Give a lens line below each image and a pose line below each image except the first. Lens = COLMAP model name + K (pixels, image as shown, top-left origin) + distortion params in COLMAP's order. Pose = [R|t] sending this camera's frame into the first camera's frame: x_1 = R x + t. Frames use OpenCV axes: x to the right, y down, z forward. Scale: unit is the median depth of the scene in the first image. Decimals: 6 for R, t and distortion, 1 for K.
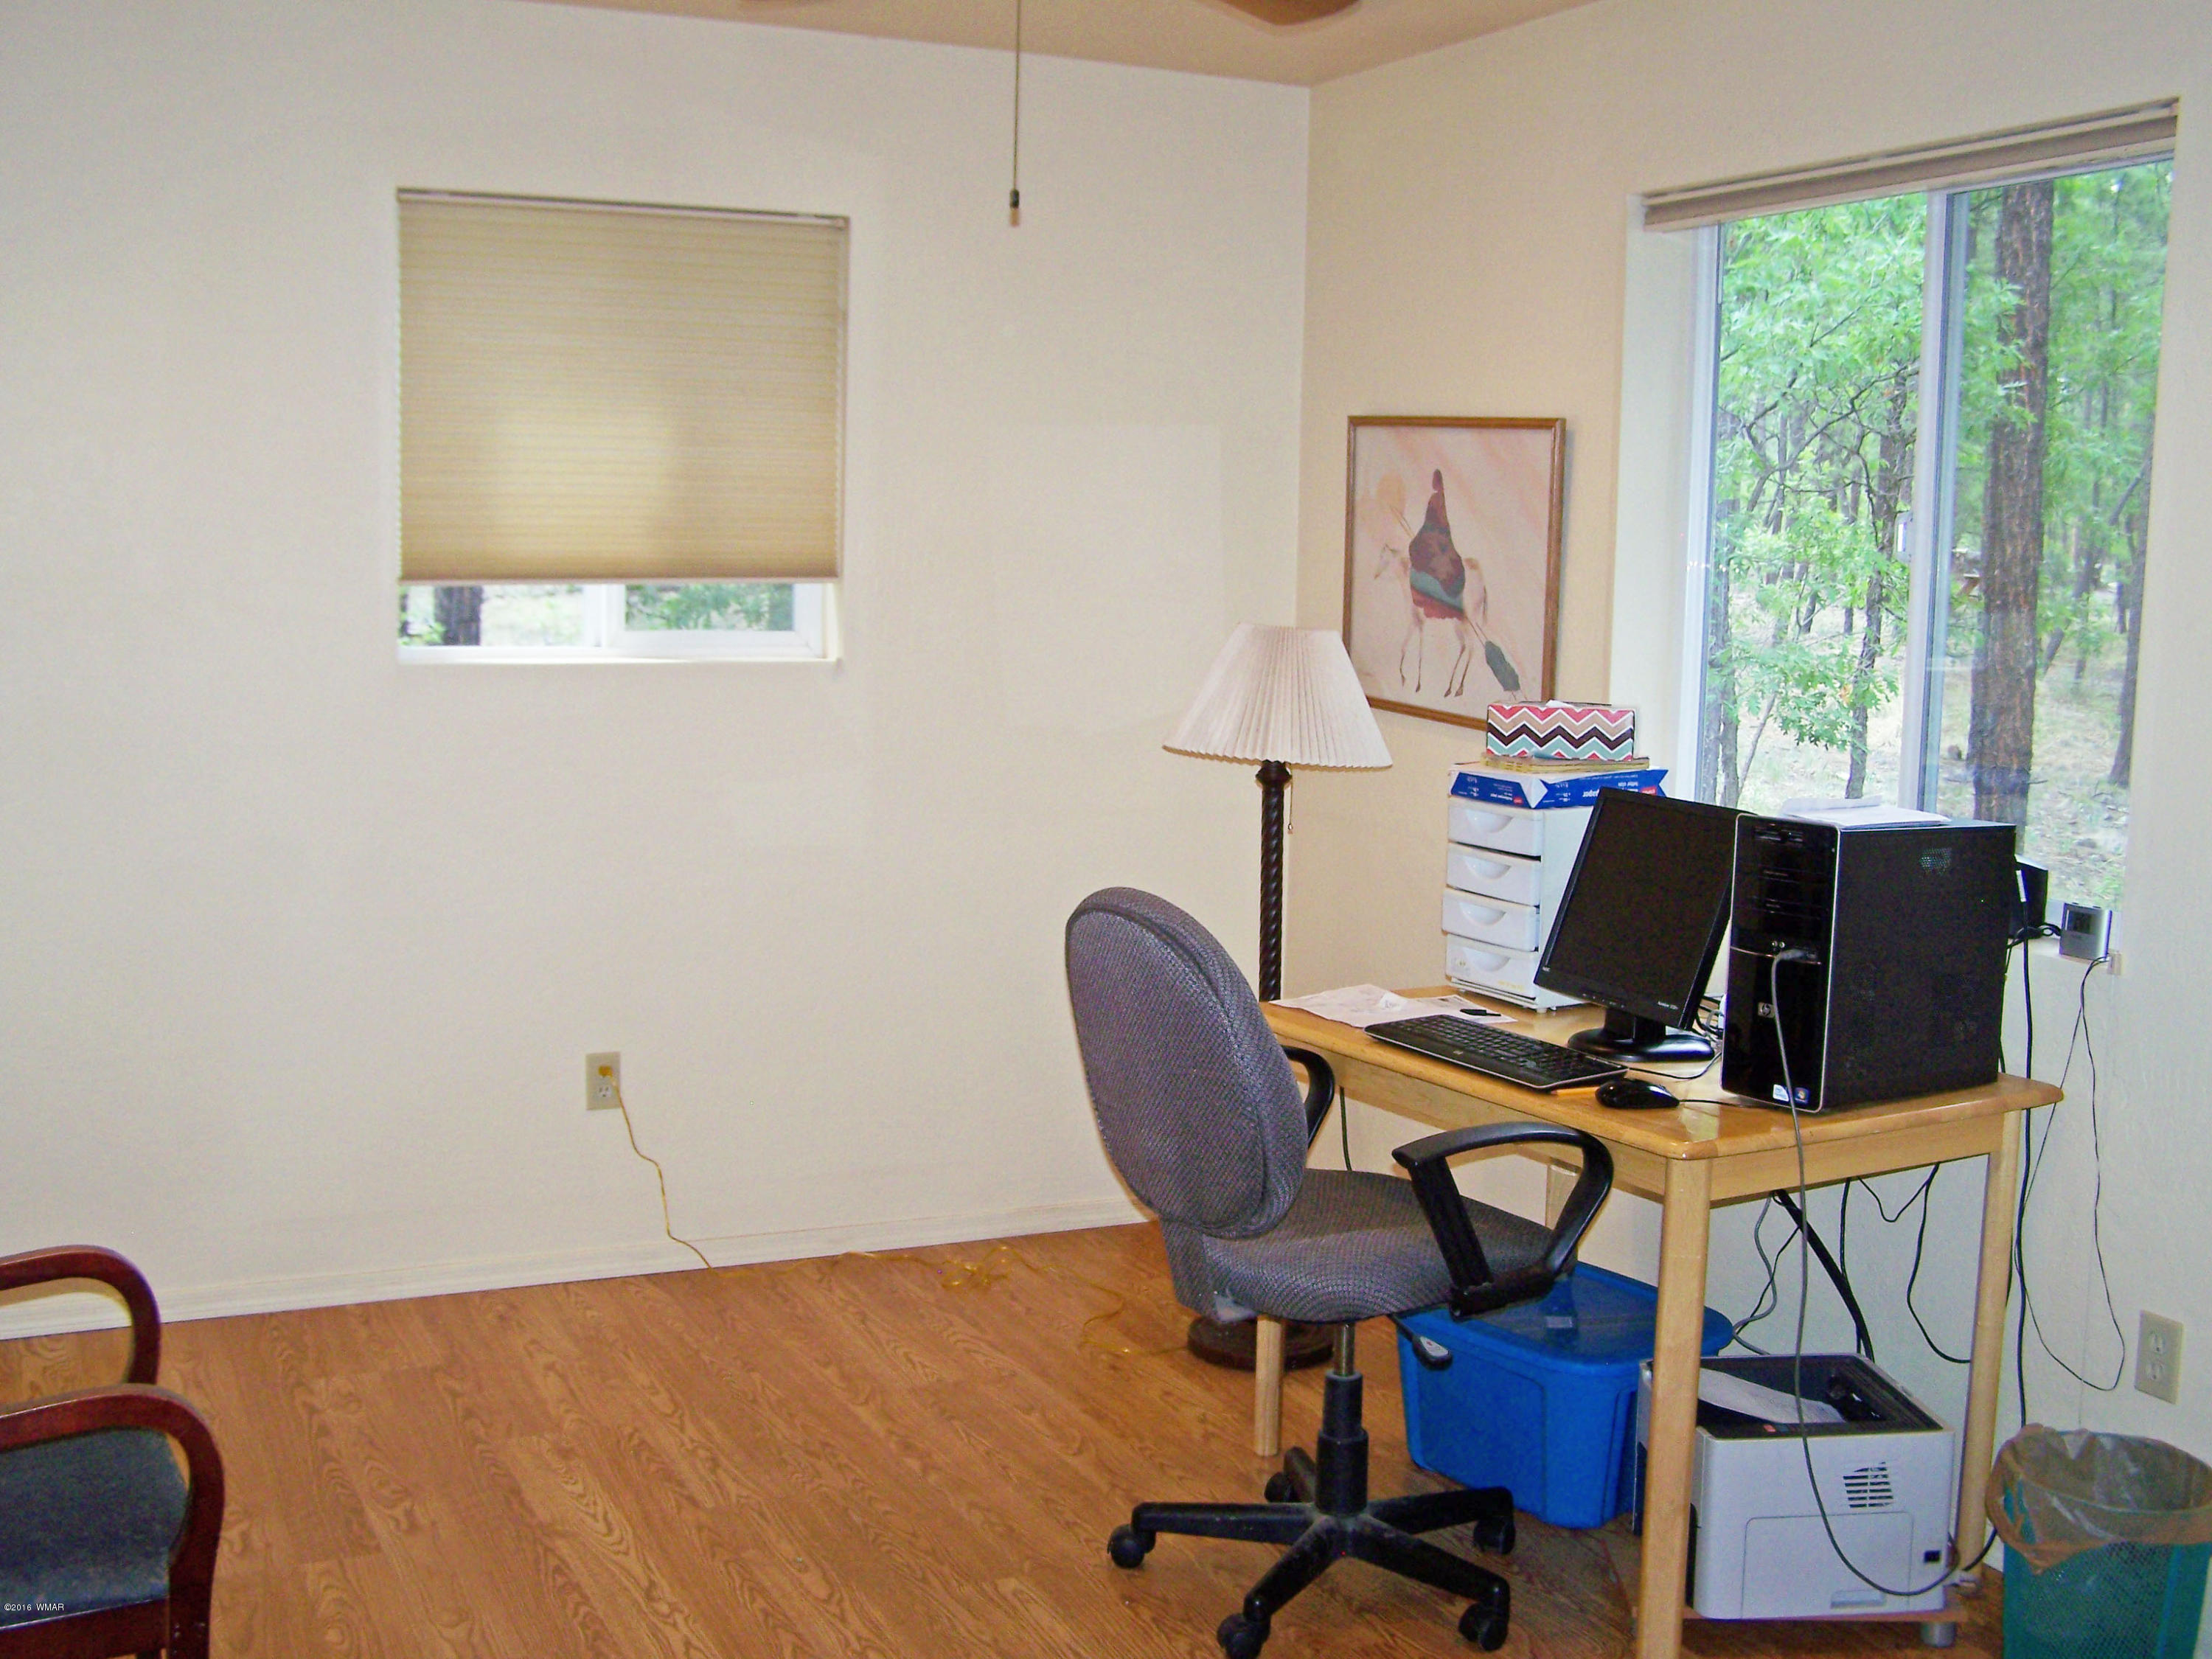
lens RADIAL K [[2592.0, 0, 1095.5], [0, 2592.0, 837.9], [0, 0, 1]] dist [-0.205888, 0.411012]
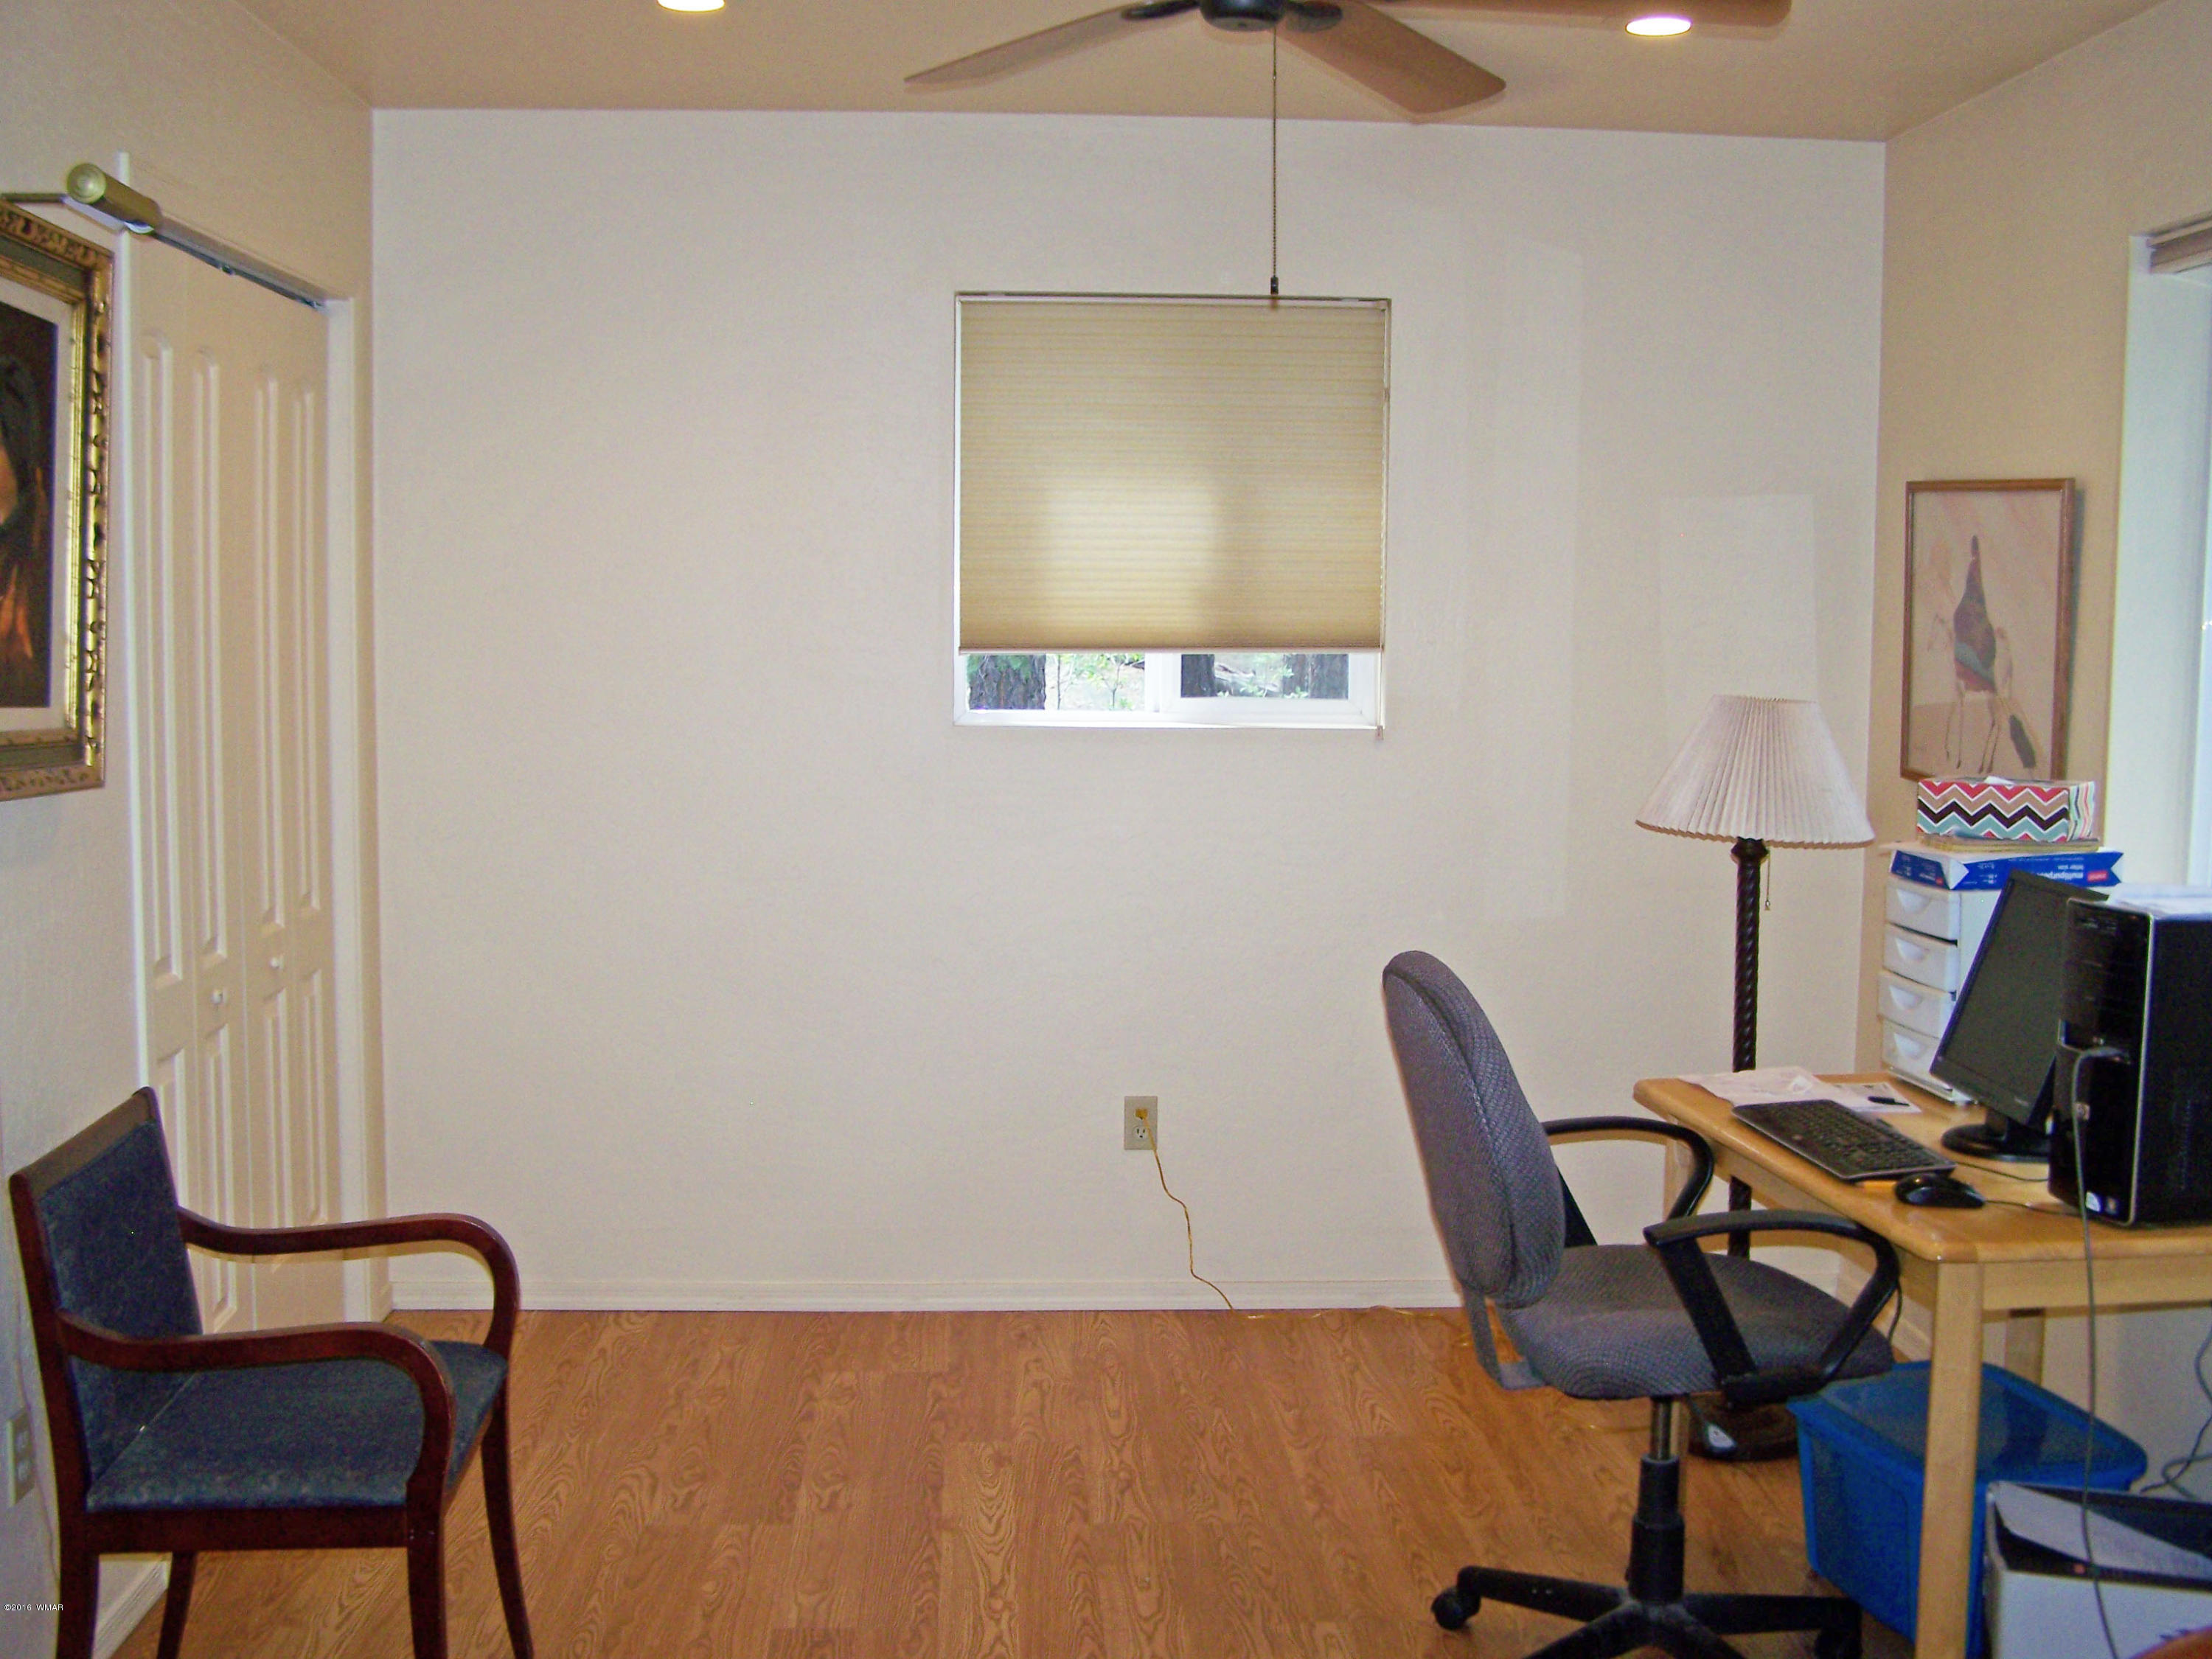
lens RADIAL K [[2592.0, 0, 1095.5], [0, 2592.0, 837.9], [0, 0, 1]] dist [-0.205888, 0.411012]
pose [[0.921101, 0.025552, -0.388485, 0.226802], [-0.036716, 0.999098, -0.021339, 0.001039], [0.387589, 0.033918, 0.921208, 0.011213]]
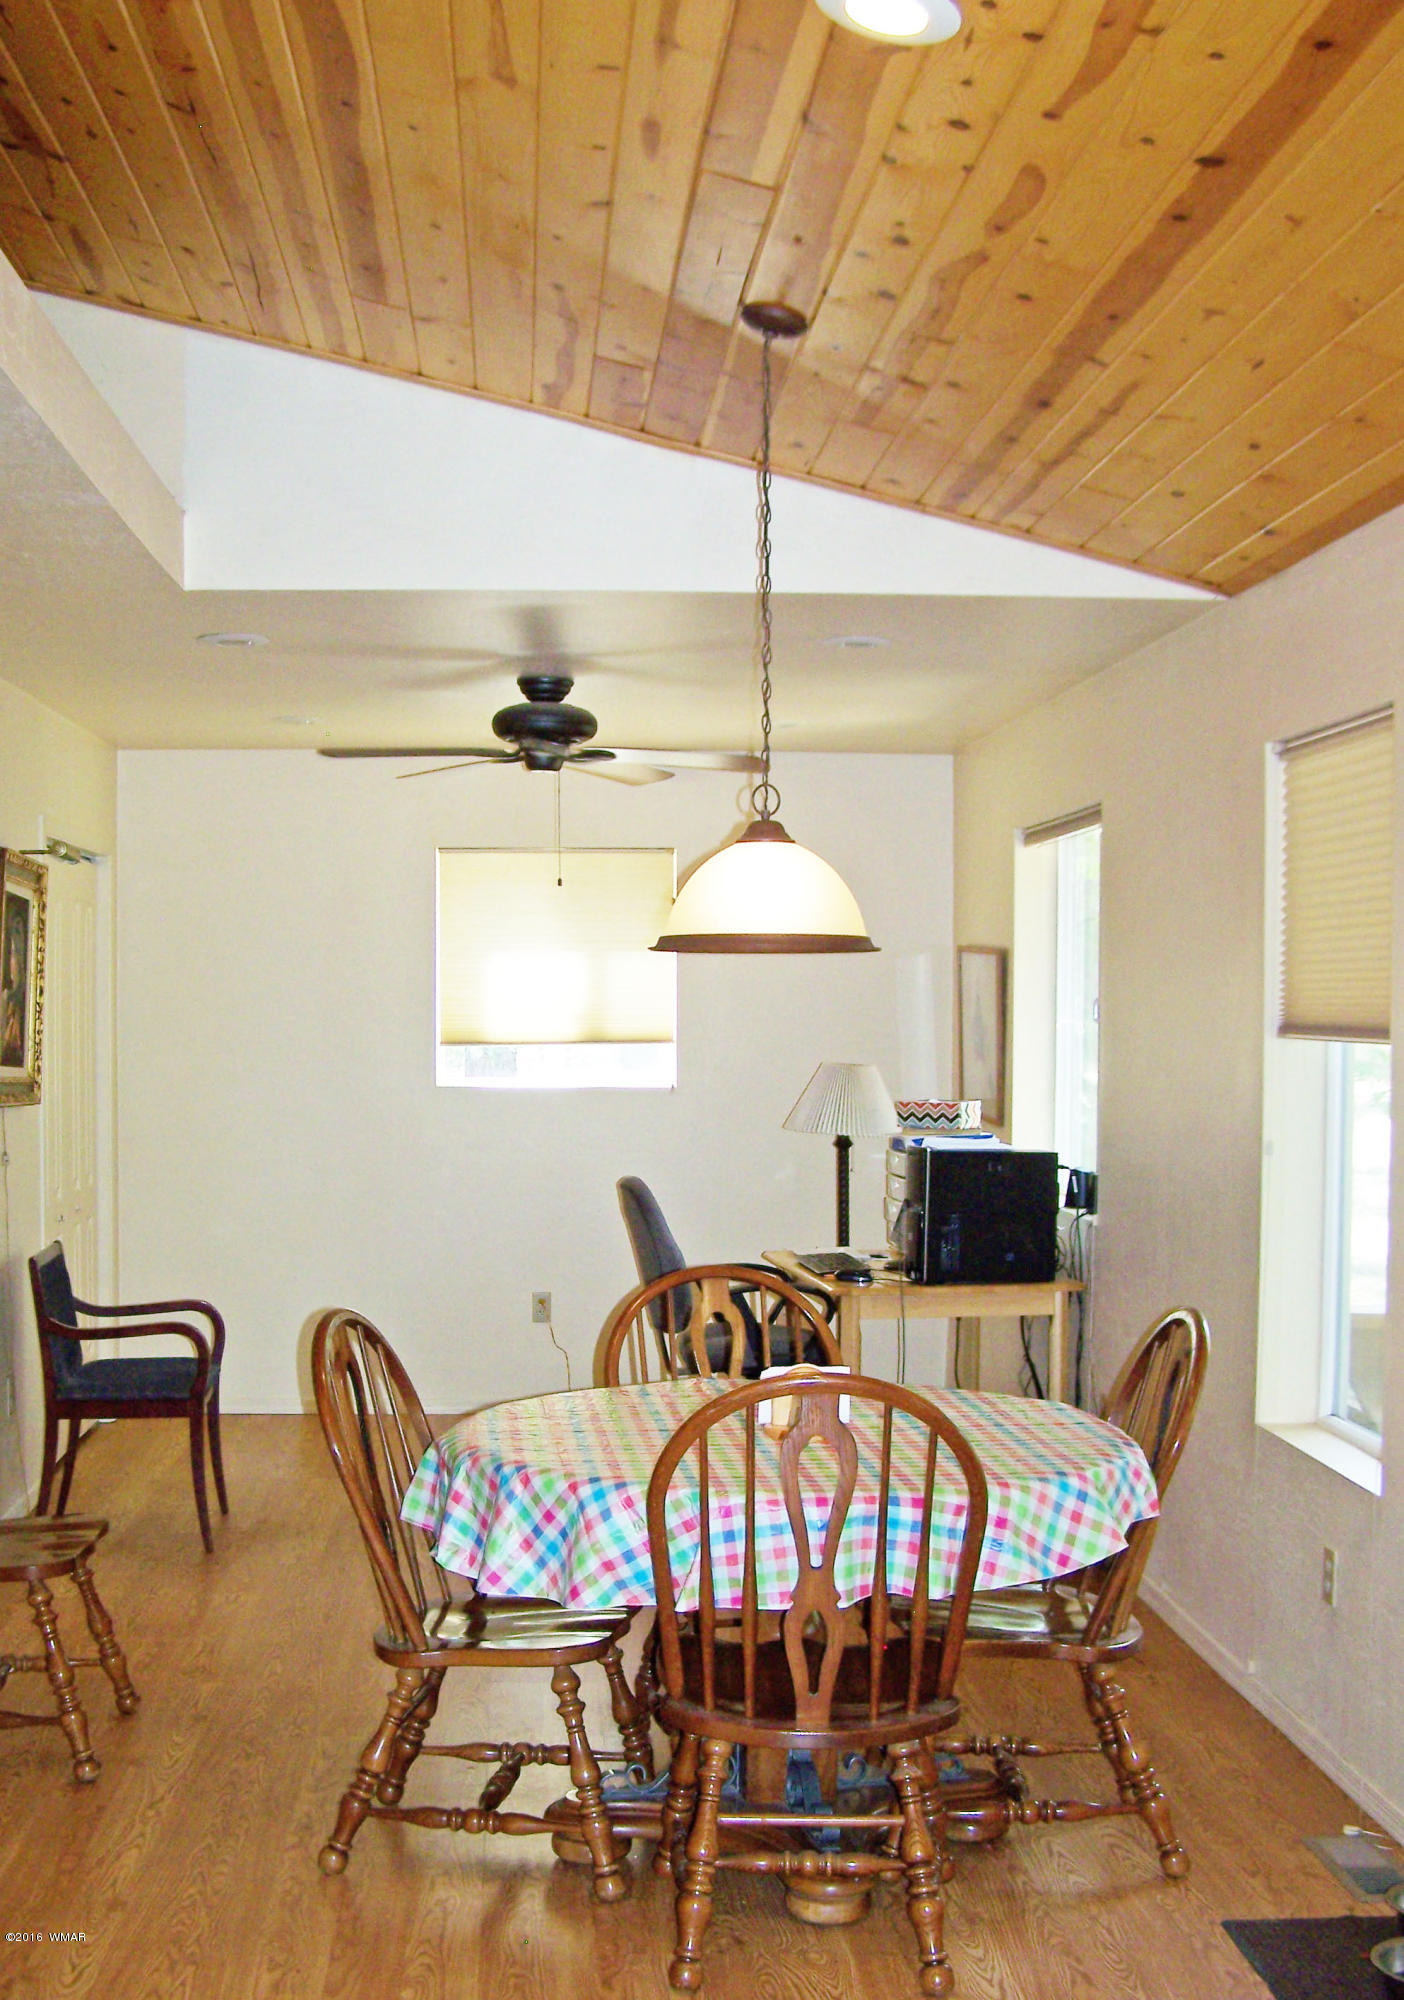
lens RADIAL K [[2337.8, 0, 702.0], [0, 2337.8, 1000.0], [0, 0, 1]] dist [-0.199691, 0.363063]
pose [[0.936670, -0.018404, -0.349729, 0.581906], [-0.023834, 0.992953, -0.116089, 0.074110], [0.349401, 0.117072, 0.929630, -0.637048]]
